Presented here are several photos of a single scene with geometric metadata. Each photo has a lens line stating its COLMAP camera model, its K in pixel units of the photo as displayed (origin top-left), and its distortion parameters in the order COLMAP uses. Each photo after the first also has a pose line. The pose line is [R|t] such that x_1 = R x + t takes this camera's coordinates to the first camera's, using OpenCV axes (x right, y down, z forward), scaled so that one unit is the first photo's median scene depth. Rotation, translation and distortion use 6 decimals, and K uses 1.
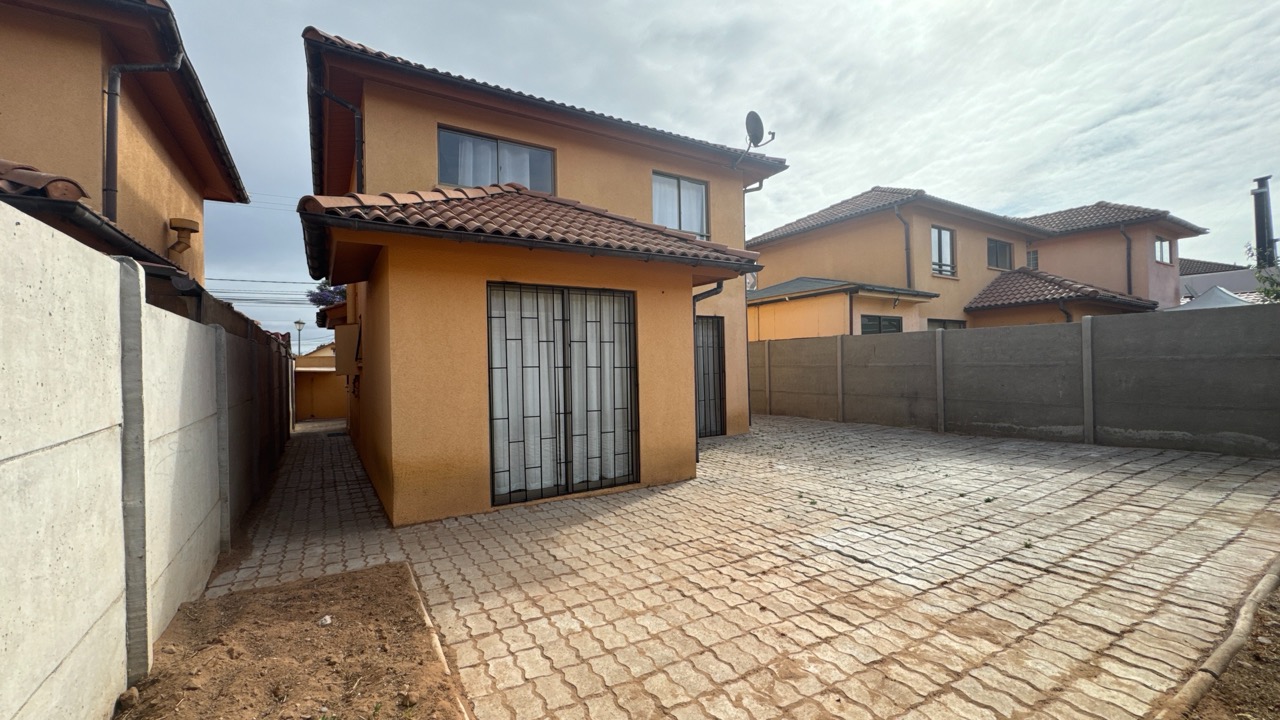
lens RADIAL K [[511.8, 0, 638.6], [0, 511.8, 359.4], [0, 0, 1]] dist [-0.003052, 0.001331]
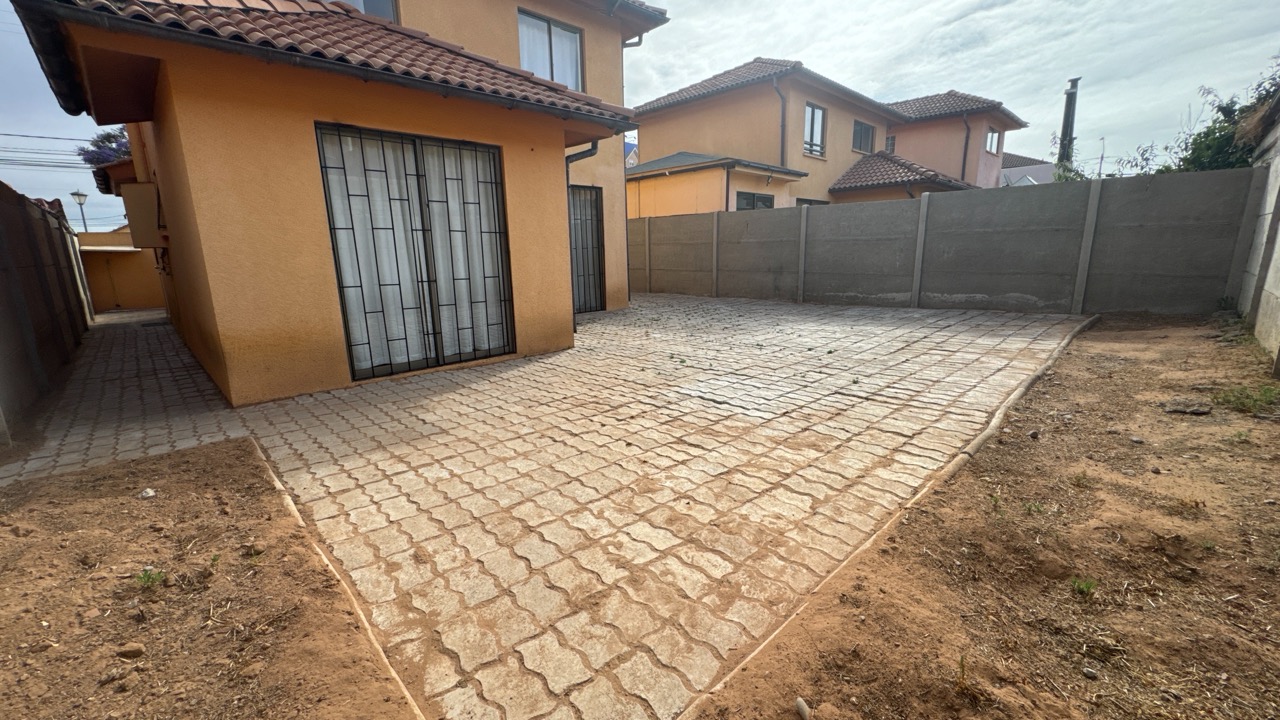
lens RADIAL K [[511.8, 0, 637.9], [0, 511.8, 359.0], [0, 0, 1]] dist [-0.003052, 0.001331]
pose [[0.975988, -0.045467, 0.213025, 0.022684], [-0.000904, 0.977118, 0.212696, 0.045777], [-0.217821, -0.207782, 0.953615, 0.005473]]
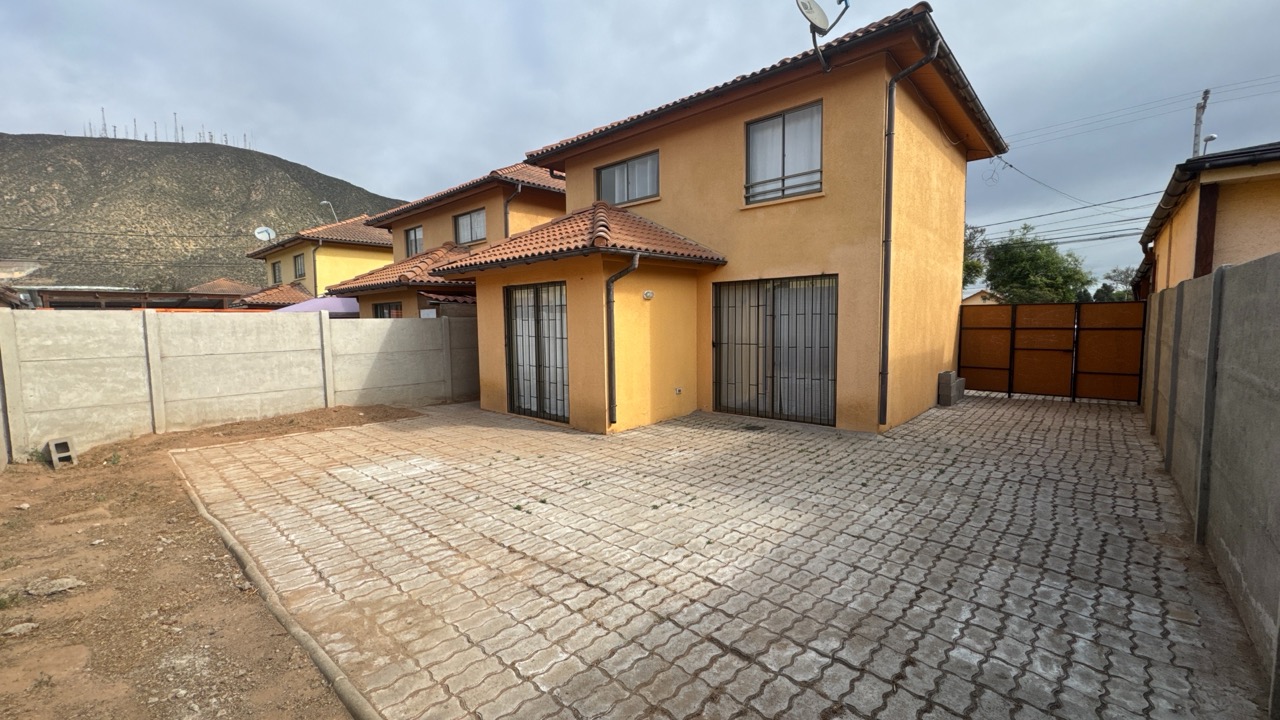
lens RADIAL K [[511.8, 0, 648.7], [0, 511.8, 359.7], [0, 0, 1]] dist [-0.003052, 0.001331]
pose [[0.271544, 0.082286, -0.958902, 1.471685], [0.014223, 0.995886, 0.089488, -0.050583], [0.962321, -0.037938, 0.269256, 0.926097]]
